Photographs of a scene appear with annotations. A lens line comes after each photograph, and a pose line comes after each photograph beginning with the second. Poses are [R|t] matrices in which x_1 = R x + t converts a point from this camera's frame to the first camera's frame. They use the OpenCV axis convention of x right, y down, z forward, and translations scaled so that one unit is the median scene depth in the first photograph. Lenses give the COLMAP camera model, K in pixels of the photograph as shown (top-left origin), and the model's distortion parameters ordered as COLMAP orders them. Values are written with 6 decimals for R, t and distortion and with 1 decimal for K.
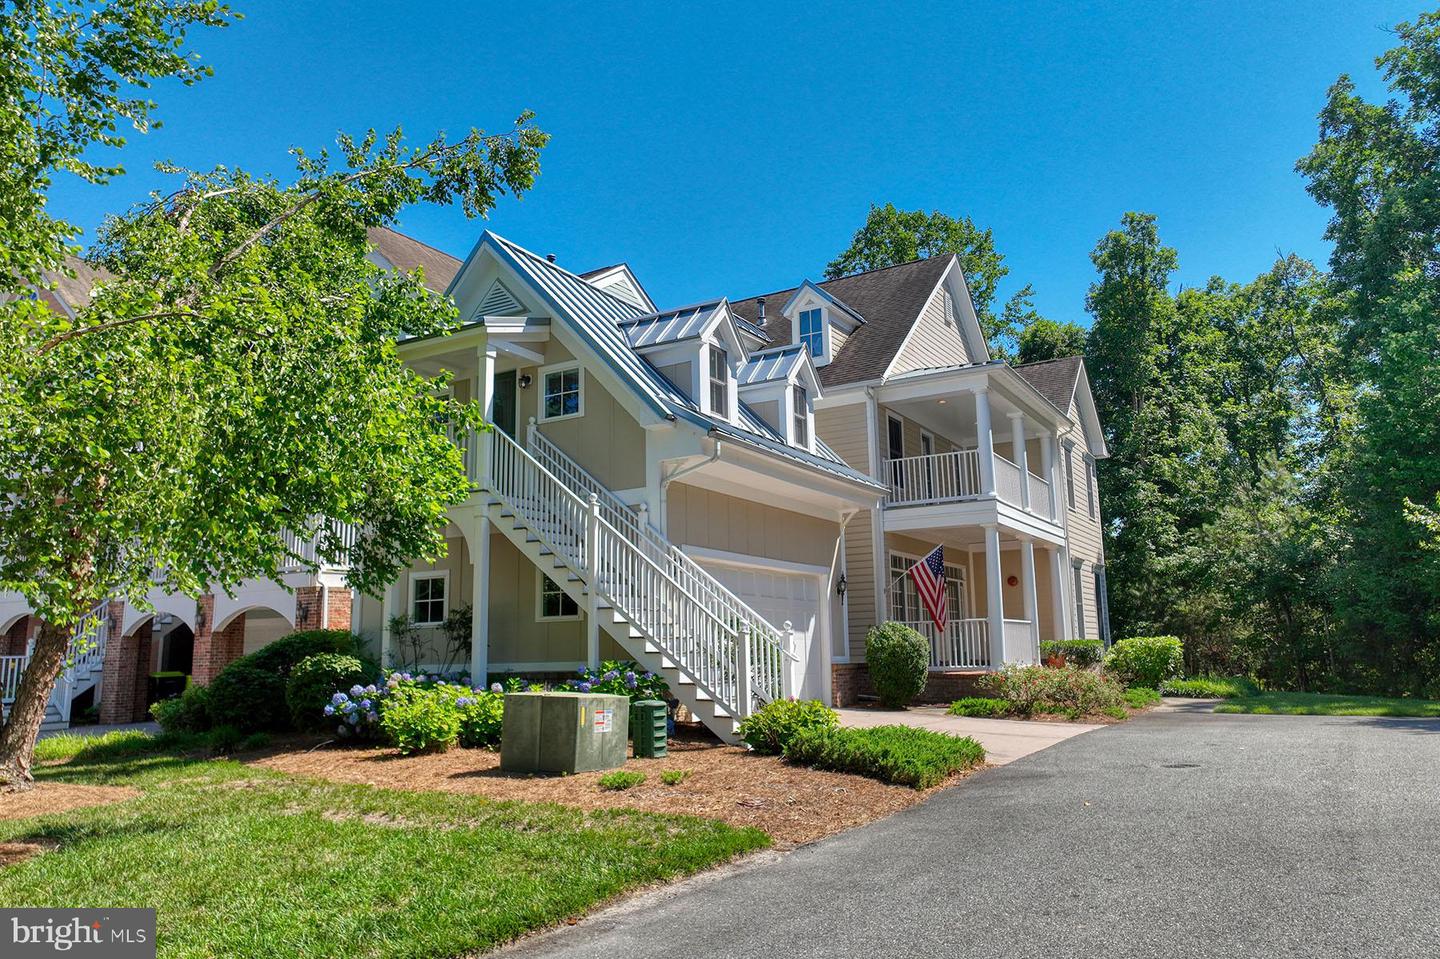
lens RADIAL K [[977.4, 0, 720.0], [0, 977.4, 479.5], [0, 0, 1]] dist [-0.016394, -0.000482]
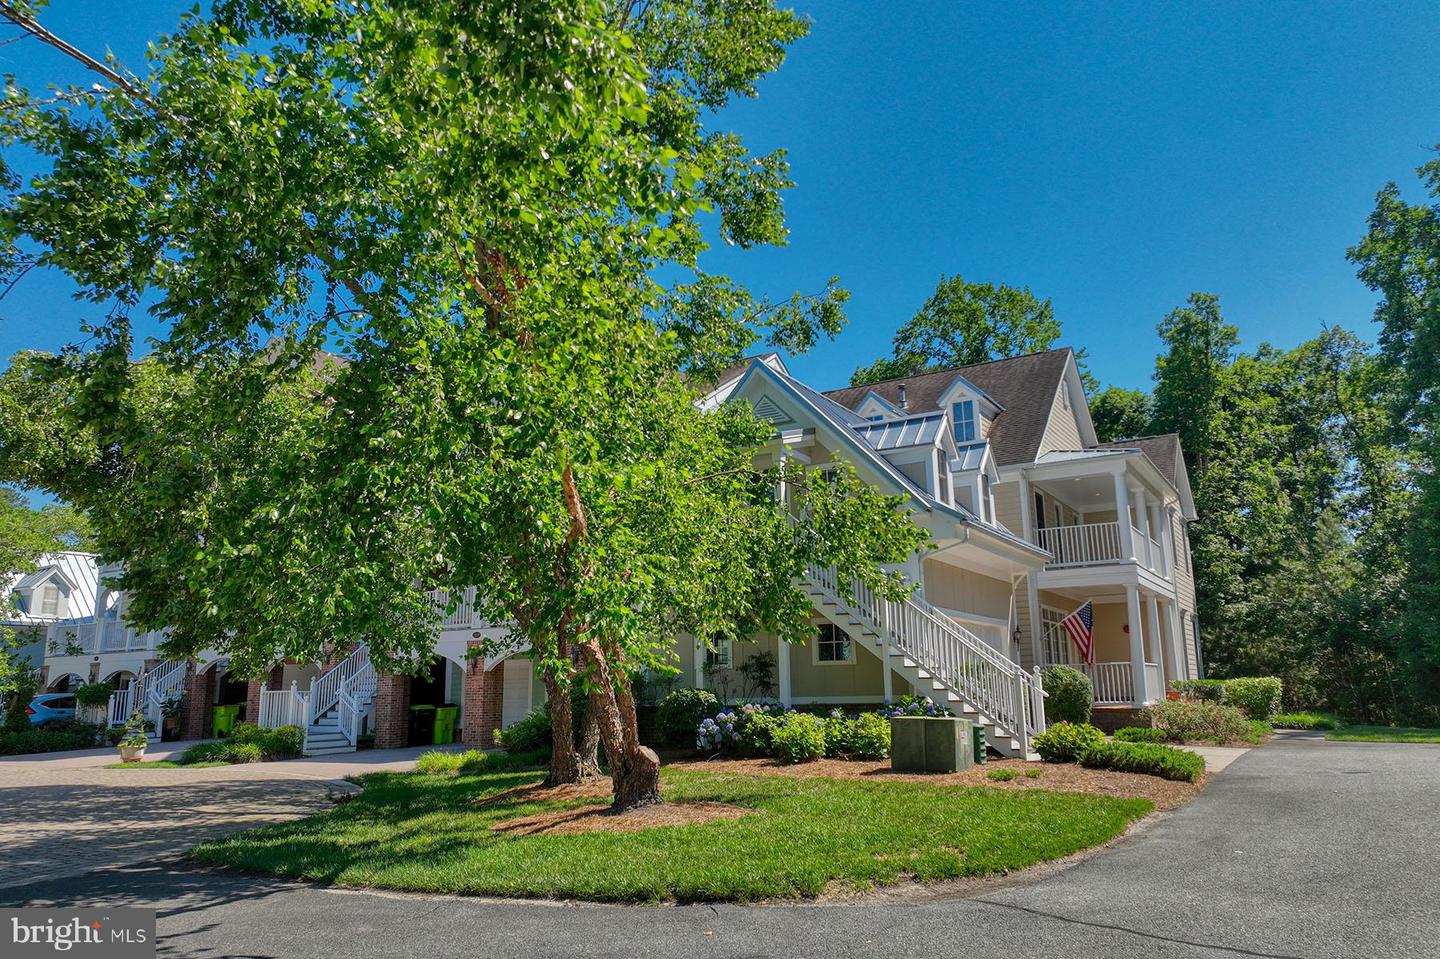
lens RADIAL K [[957.6, 0, 718.6], [0, 957.6, 499.7], [0, 0, 1]] dist [0.006423, -0.046854]
pose [[0.999791, -0.000292, -0.020422, -0.170748], [-0.000138, 0.999779, -0.021020, -0.027429], [0.020423, 0.021018, 0.999570, -0.161862]]
